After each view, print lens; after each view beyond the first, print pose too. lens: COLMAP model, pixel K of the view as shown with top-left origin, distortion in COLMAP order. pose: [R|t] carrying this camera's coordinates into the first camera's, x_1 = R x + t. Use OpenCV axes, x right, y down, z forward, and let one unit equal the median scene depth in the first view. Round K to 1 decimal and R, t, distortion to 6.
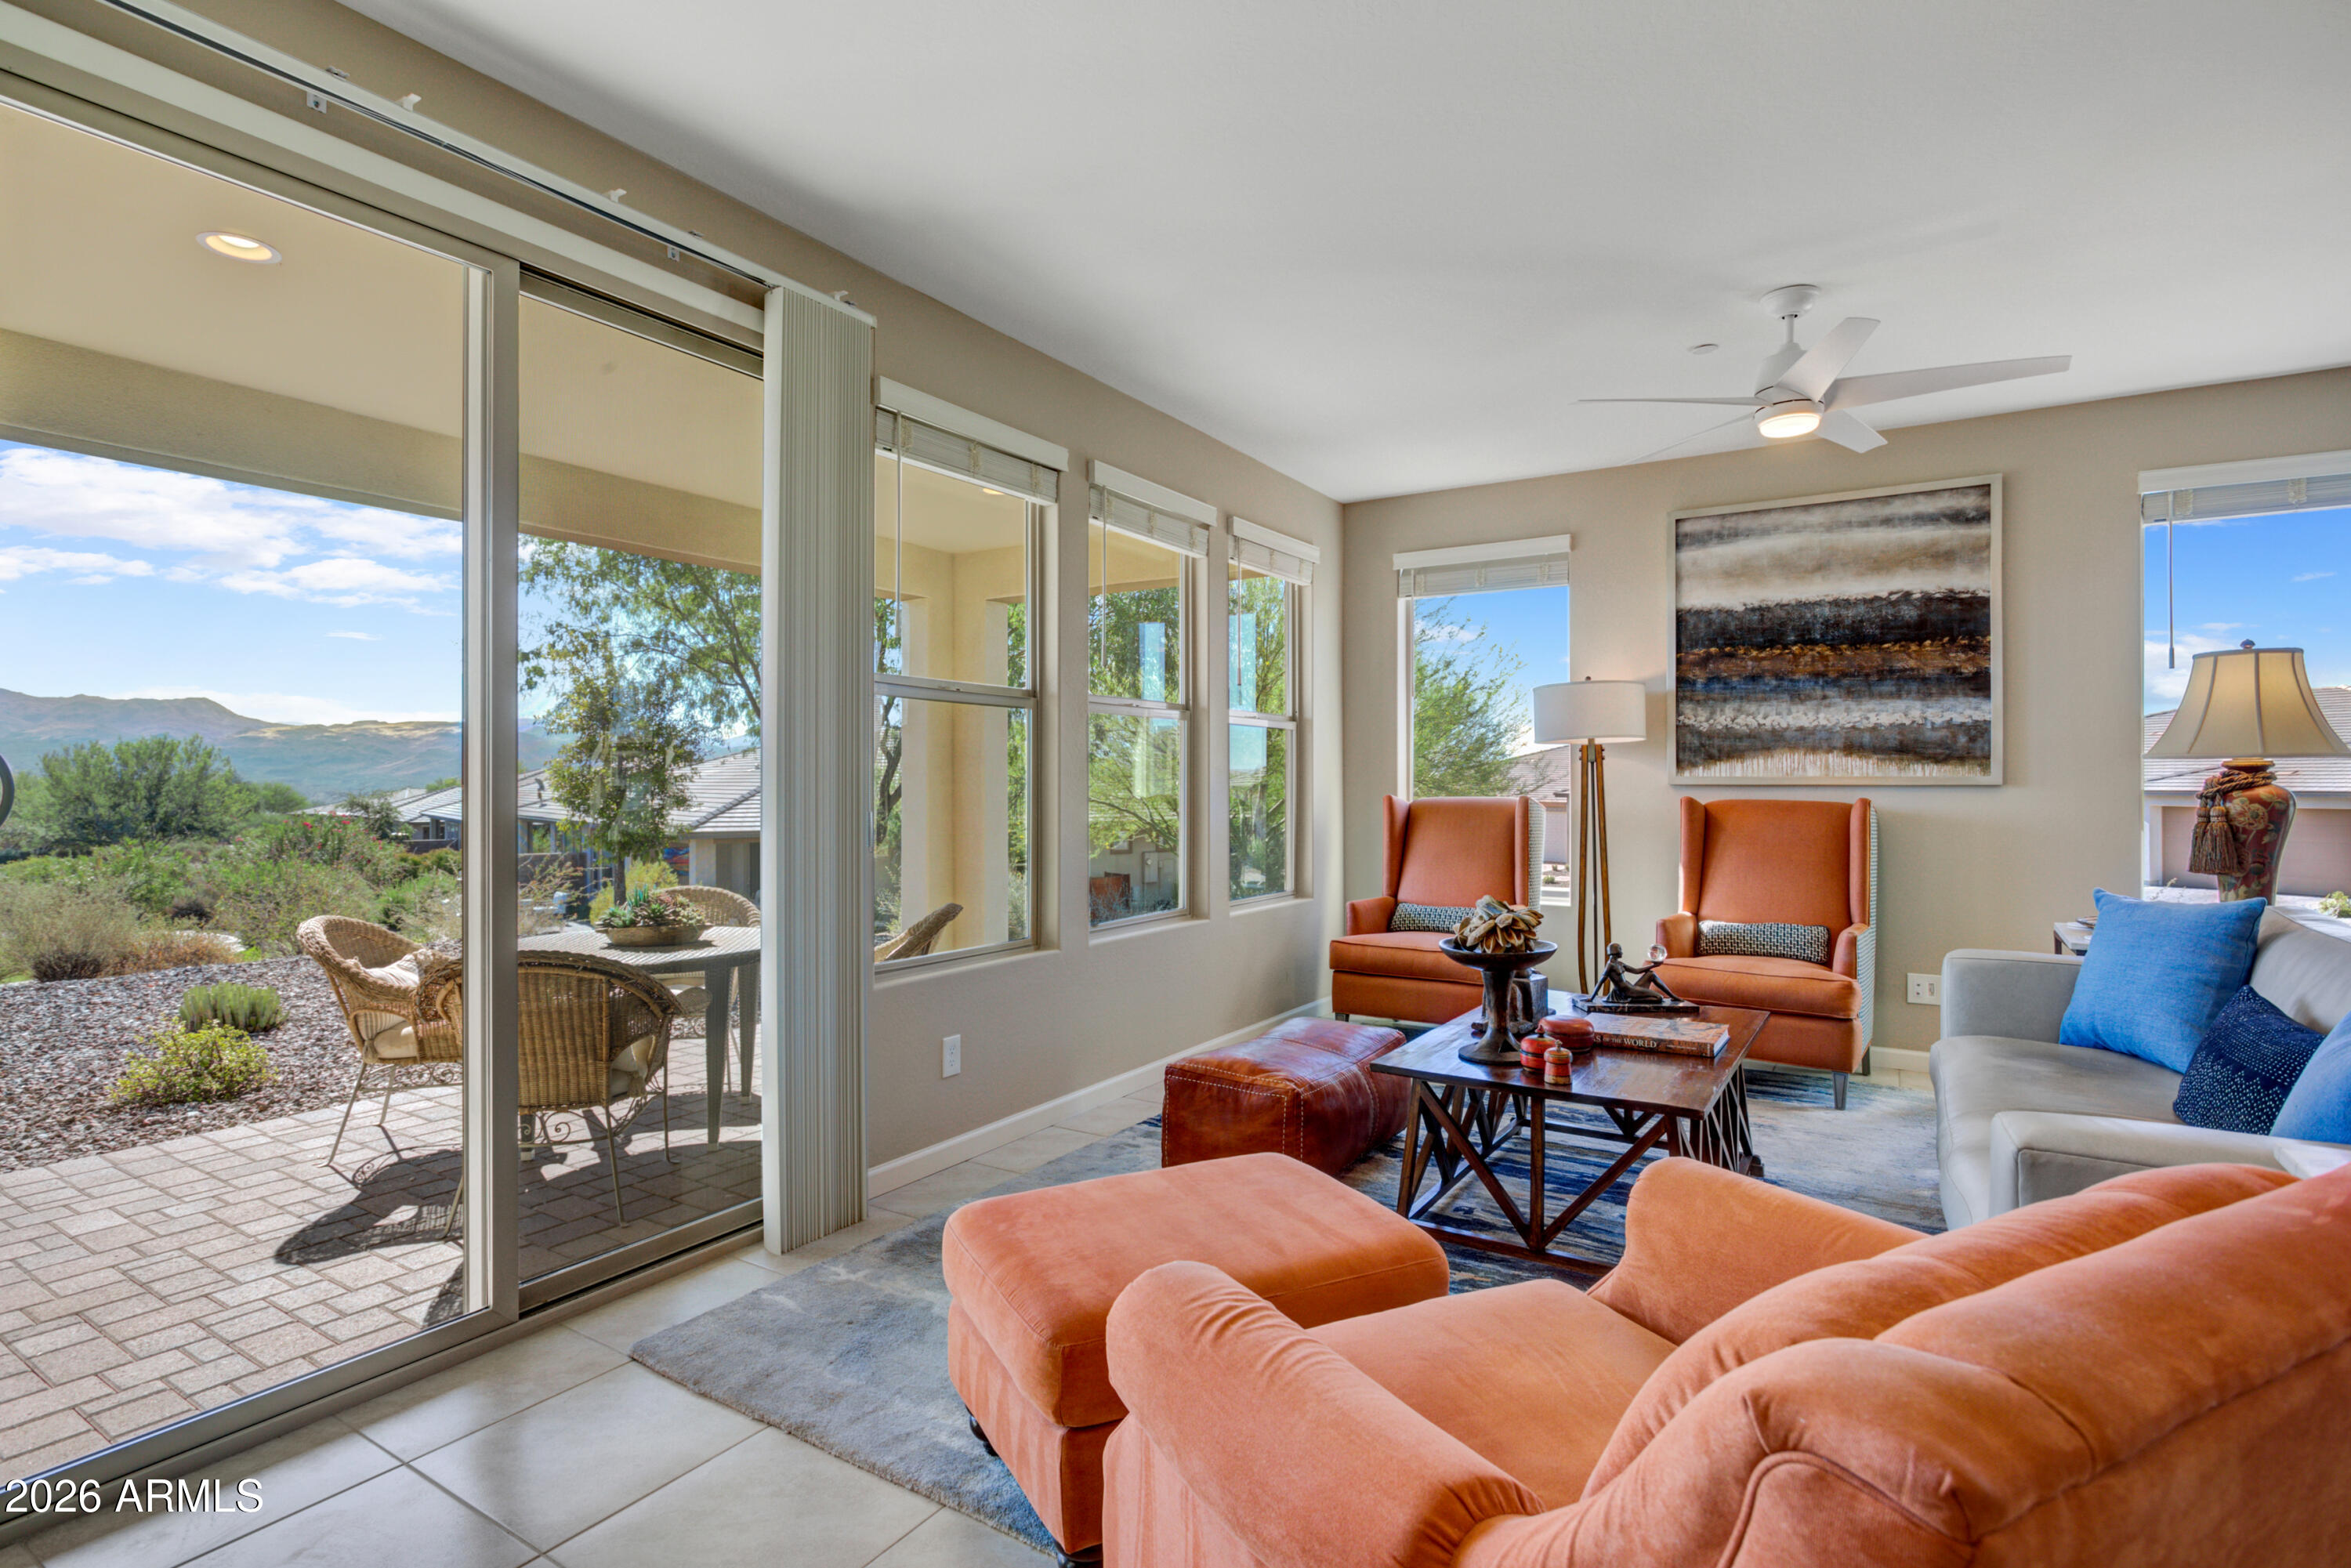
lens RADIAL K [[1155.0, 0, 1126.4], [0, 1155.0, 783.0], [0, 0, 1]] dist [-0.000318, 0.000453]
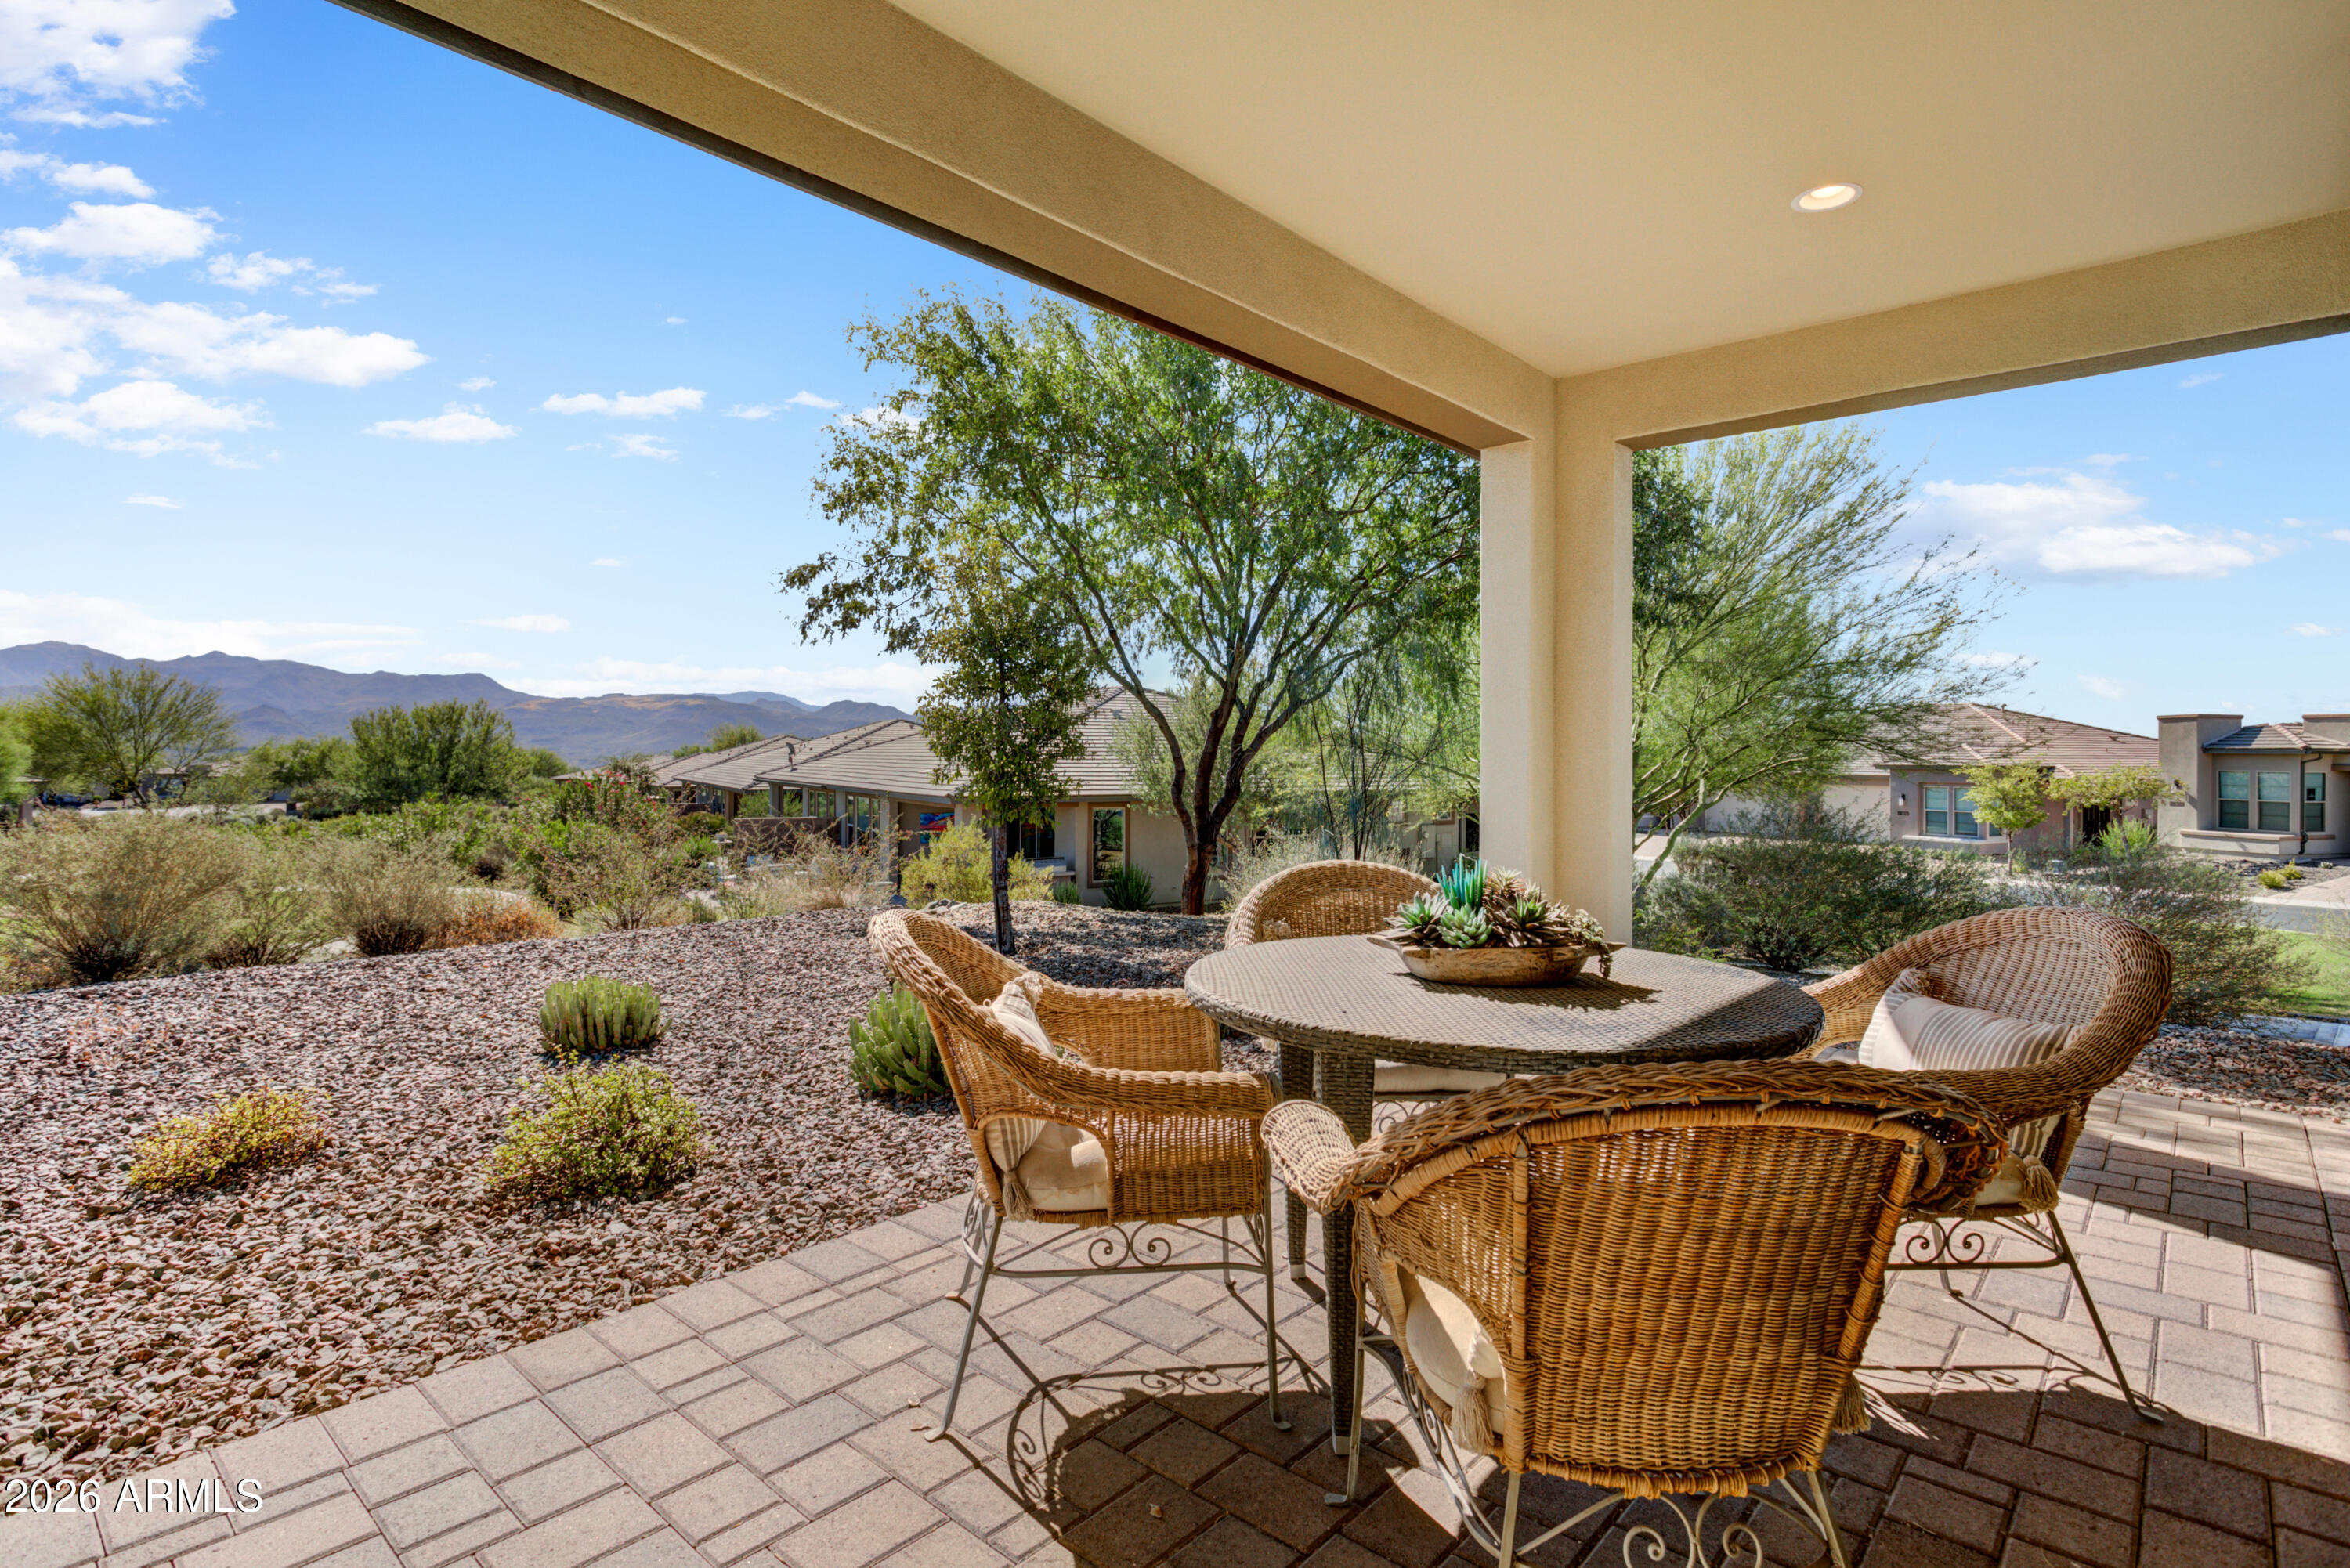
lens RADIAL K [[1160.4, 0, 1137.6], [0, 1160.4, 760.6], [0, 0, 1]] dist [-0.002638, 0.000502]
pose [[0.987774, 0.005411, -0.155797, -0.260178], [-0.004651, 0.999975, 0.005246, 0.023523], [0.155822, -0.004457, 0.987775, 0.260493]]
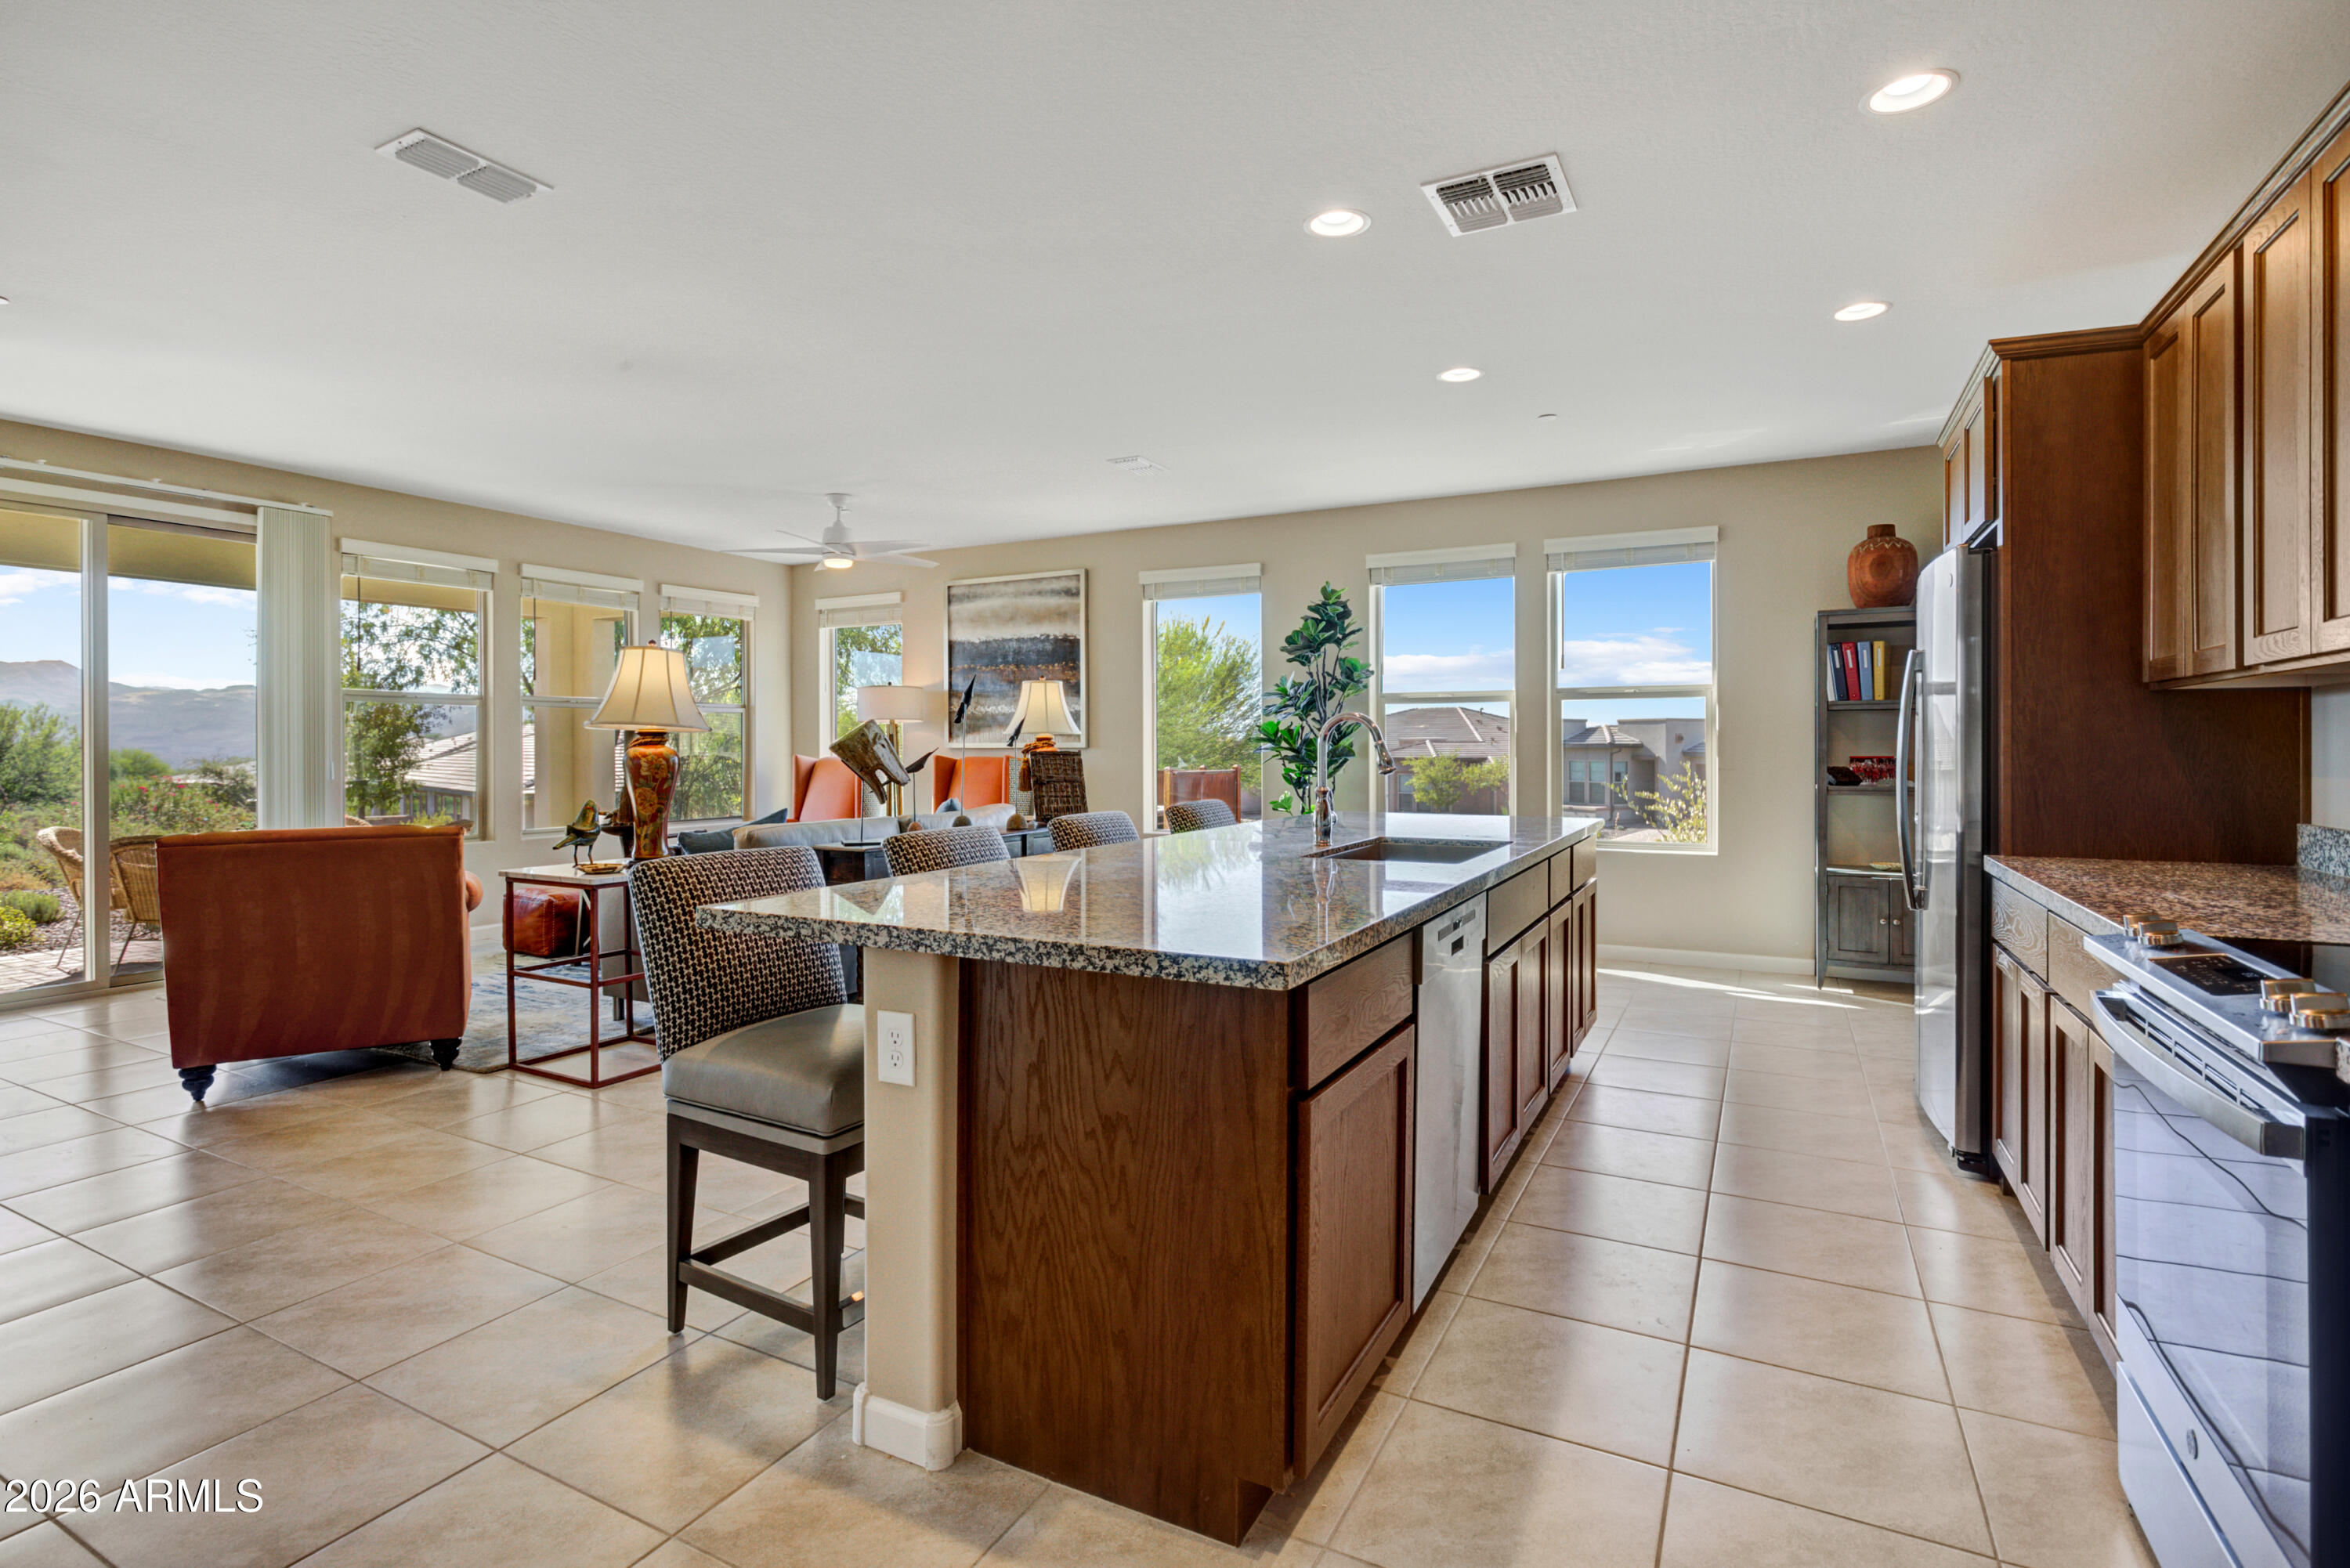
lens RADIAL K [[1160.4, 0, 1137.6], [0, 1160.4, 760.6], [0, 0, 1]] dist [-0.002638, 0.000502]
pose [[0.997254, -0.002813, 0.074009, 0.392479], [0.002055, 0.999945, 0.010321, 0.001897], [-0.074034, -0.010140, 0.997204, -0.418213]]
